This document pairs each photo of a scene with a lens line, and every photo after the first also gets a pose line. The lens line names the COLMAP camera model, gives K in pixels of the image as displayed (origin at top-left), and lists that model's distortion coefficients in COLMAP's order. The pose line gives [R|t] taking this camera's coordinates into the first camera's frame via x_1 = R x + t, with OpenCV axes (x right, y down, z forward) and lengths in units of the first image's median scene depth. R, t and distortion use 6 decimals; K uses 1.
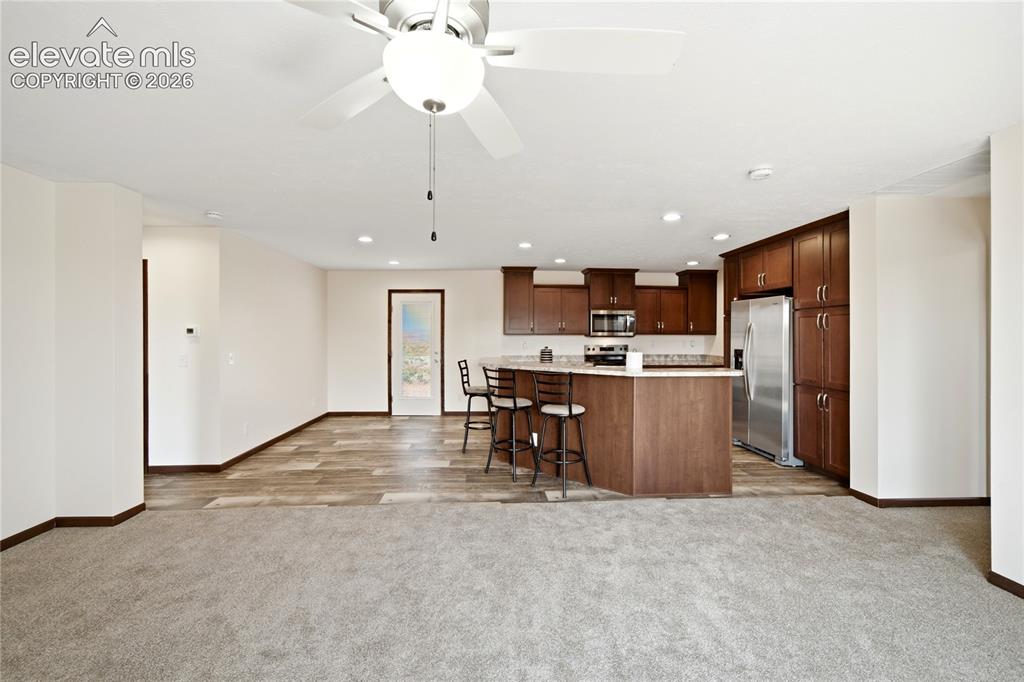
lens RADIAL K [[421.1, 0, 500.2], [0, 421.1, 336.0], [0, 0, 1]] dist [-0.010071, 0.001273]
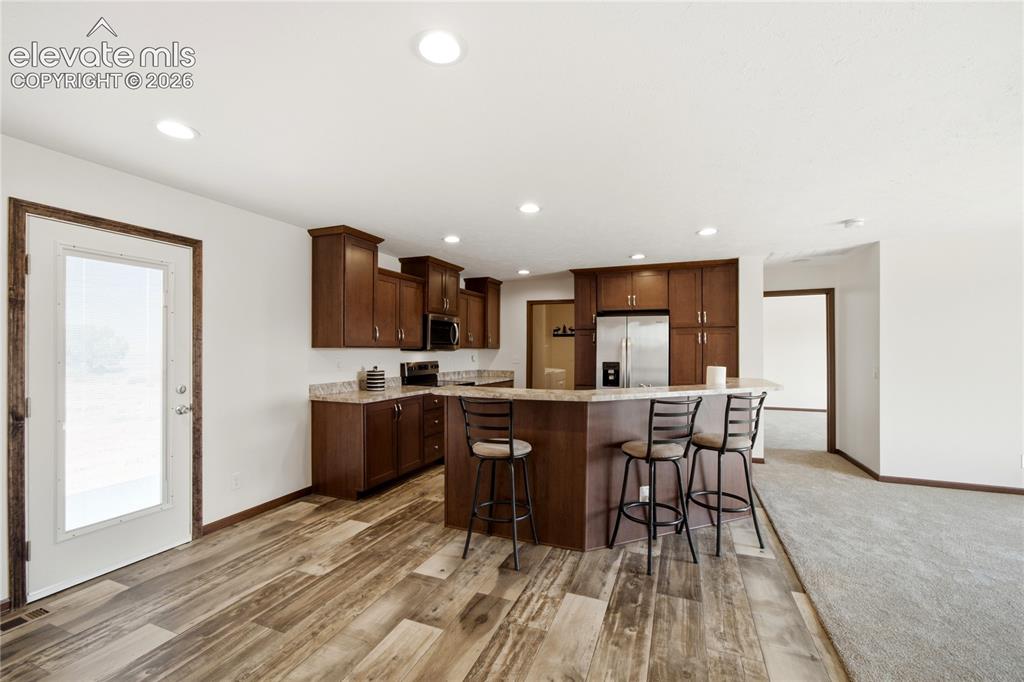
lens RADIAL K [[421.1, 0, 494.8], [0, 421.1, 358.0], [0, 0, 1]] dist [-0.010071, 0.001273]
pose [[0.436142, -0.017993, 0.899698, -0.383533], [0.004802, 0.999832, 0.017667, 0.001524], [-0.899865, -0.003385, 0.436155, 0.548280]]
